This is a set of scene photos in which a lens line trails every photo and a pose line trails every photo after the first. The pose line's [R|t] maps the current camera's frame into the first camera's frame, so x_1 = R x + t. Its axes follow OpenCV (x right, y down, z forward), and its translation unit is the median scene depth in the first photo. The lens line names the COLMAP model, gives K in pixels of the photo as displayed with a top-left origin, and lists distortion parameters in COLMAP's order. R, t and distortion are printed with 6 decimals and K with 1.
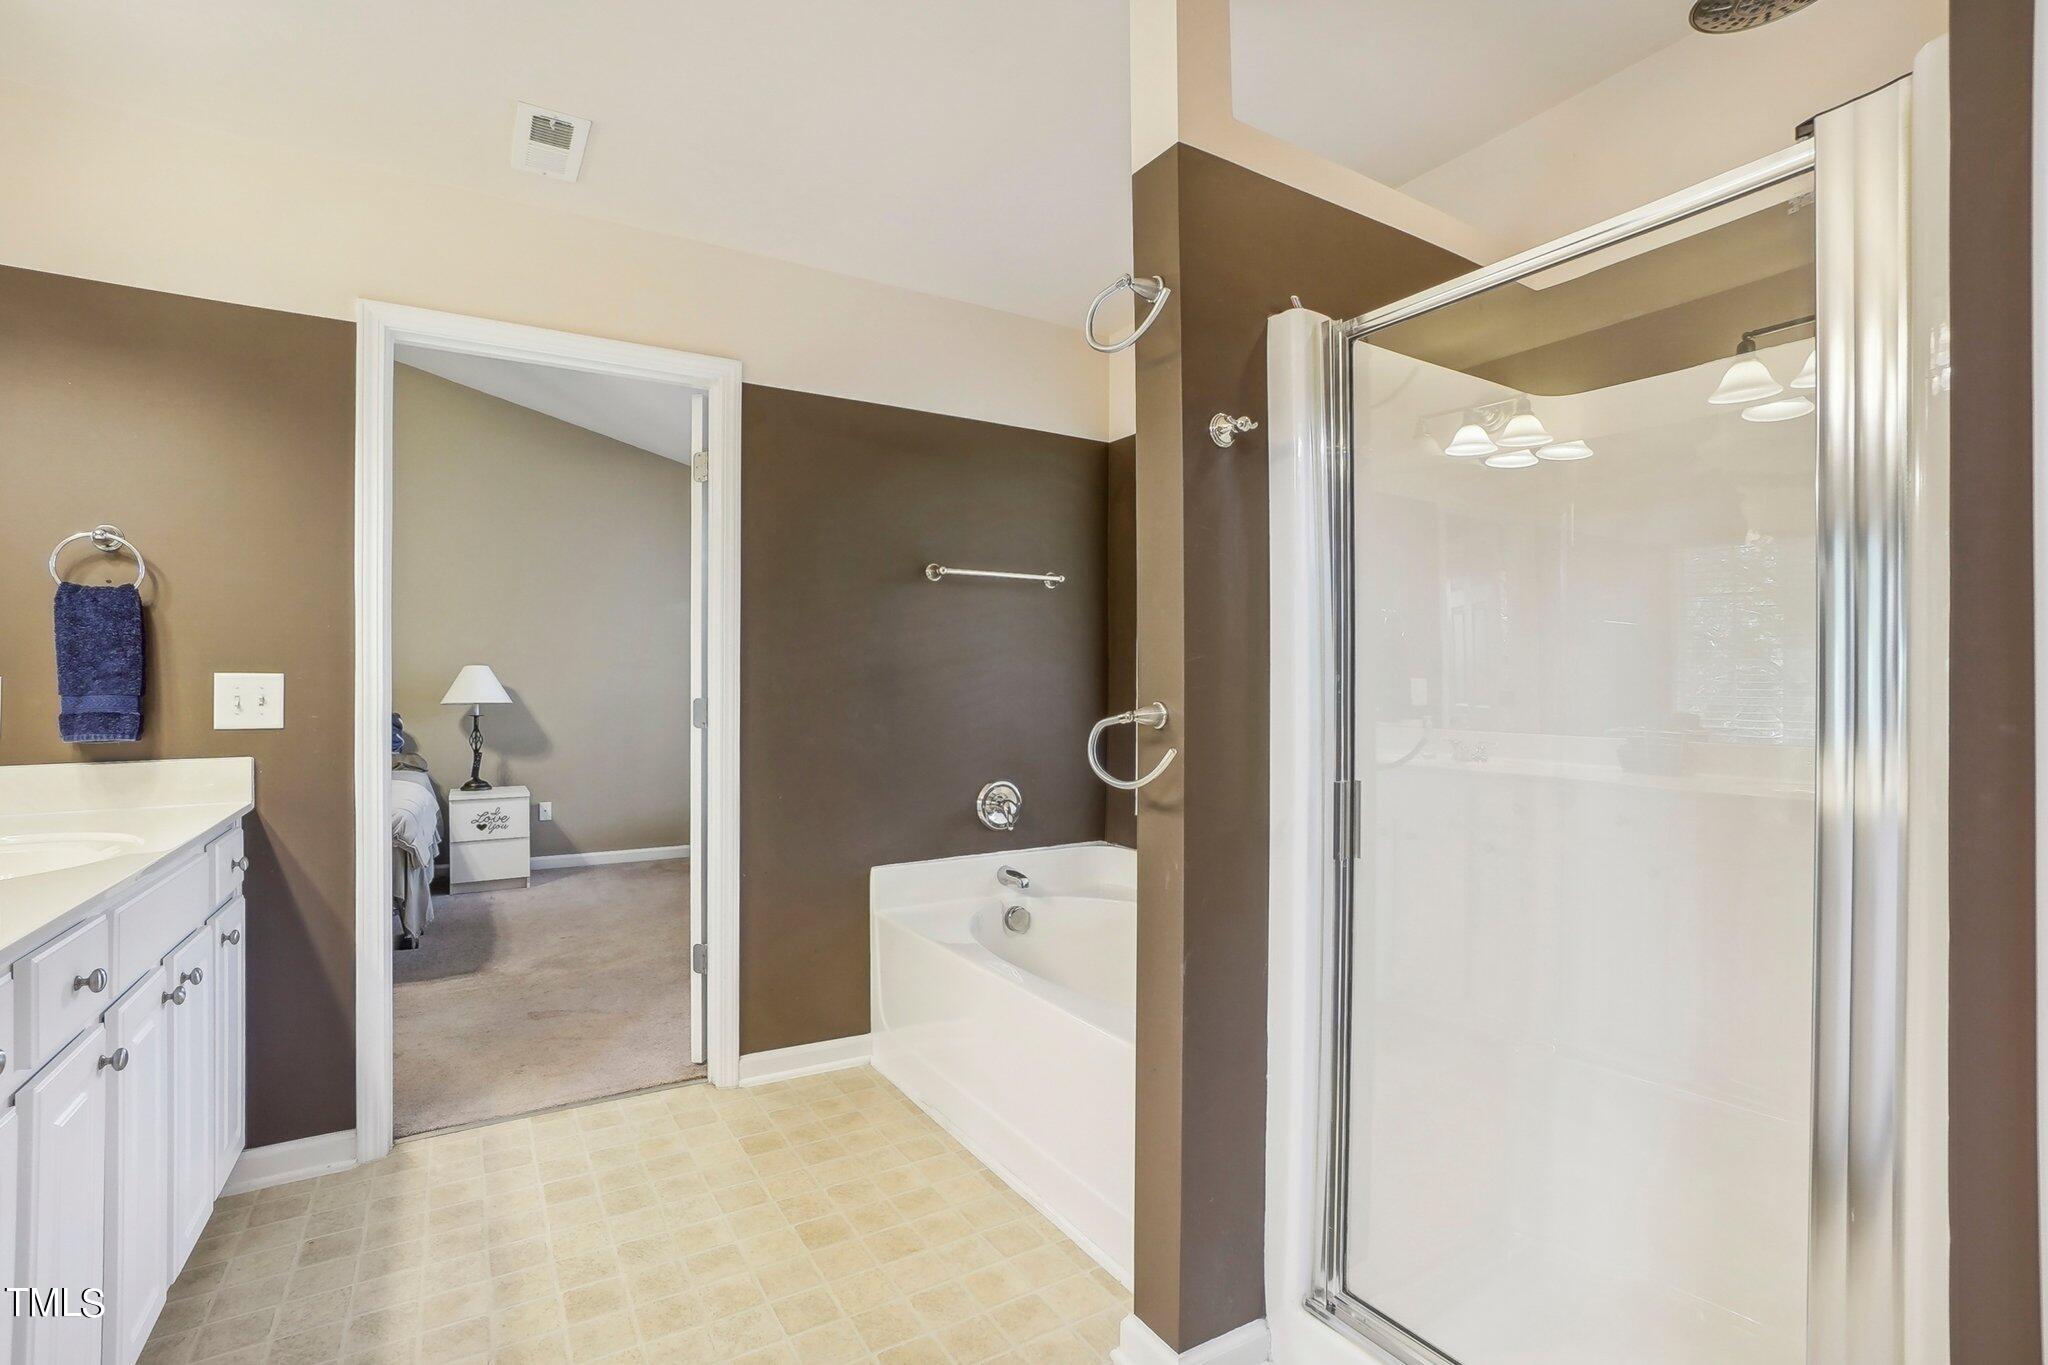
lens RADIAL K [[932.9, 0, 1023.0], [0, 932.9, 673.9], [0, 0, 1]] dist [-0.027995, 0.000974]
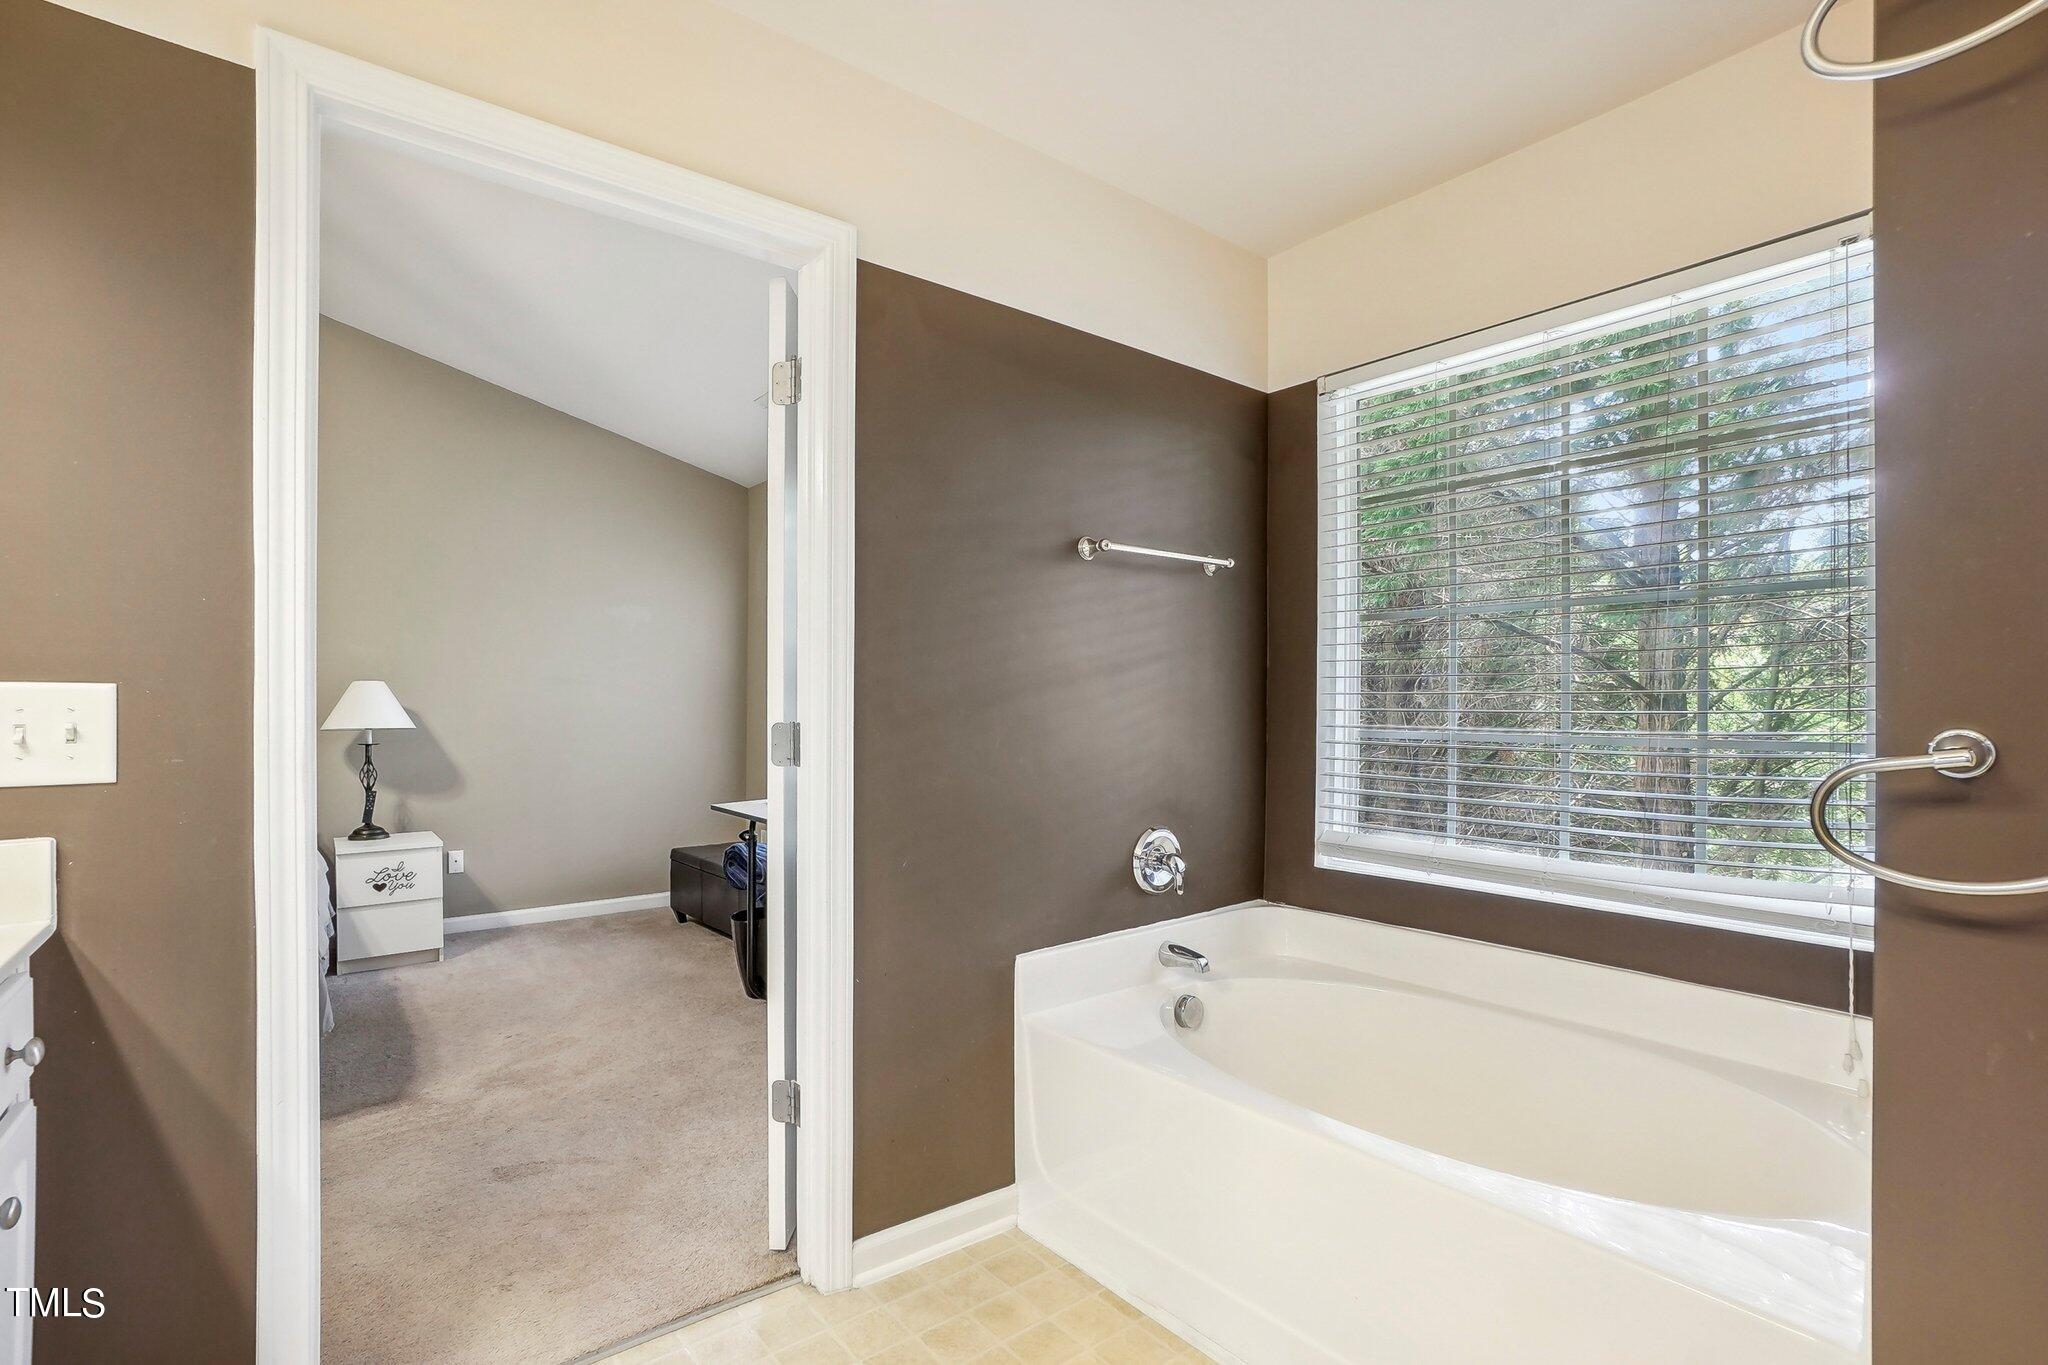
lens RADIAL K [[943.1, 0, 1037.0], [0, 943.1, 693.0], [0, 0, 1]] dist [-0.048953, 0.017201]
pose [[0.991954, -0.003086, 0.126564, -0.218505], [0.002960, 0.999995, 0.001182, 0.004055], [-0.126567, -0.000798, 0.991958, 0.257329]]
